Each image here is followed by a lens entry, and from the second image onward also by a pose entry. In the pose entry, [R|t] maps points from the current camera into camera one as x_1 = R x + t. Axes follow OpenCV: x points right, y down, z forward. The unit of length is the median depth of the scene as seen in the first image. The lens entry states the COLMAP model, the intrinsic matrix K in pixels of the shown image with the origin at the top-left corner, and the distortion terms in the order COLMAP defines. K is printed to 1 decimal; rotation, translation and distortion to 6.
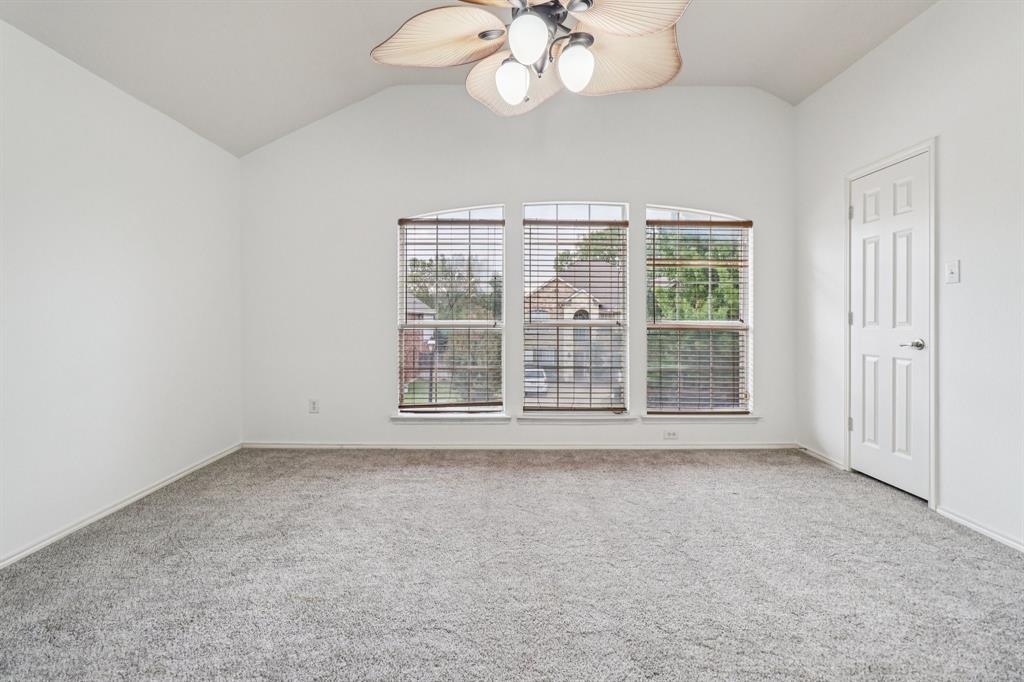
lens RADIAL K [[475.2, 0, 514.8], [0, 475.2, 319.1], [0, 0, 1]] dist [0.000282, -0.000120]
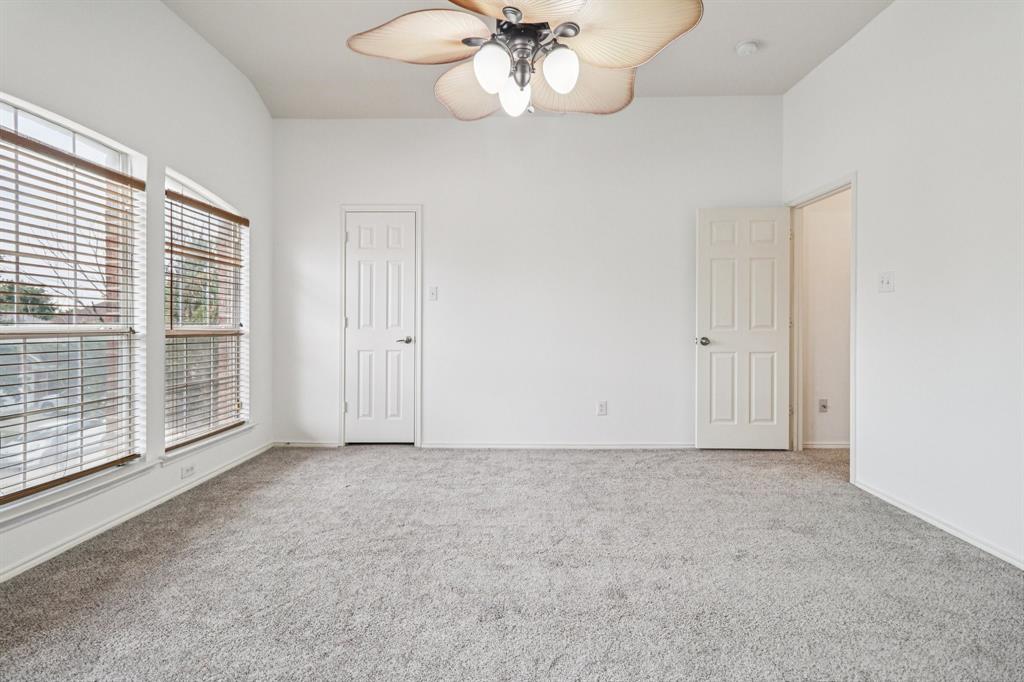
lens RADIAL K [[475.2, 0, 513.0], [0, 475.2, 330.3], [0, 0, 1]] dist [0.000282, -0.000120]
pose [[0.033033, -0.018358, 0.999286, -0.511219], [0.003351, 0.999828, 0.018257, -0.001954], [-0.999449, 0.002745, 0.033089, 0.514058]]
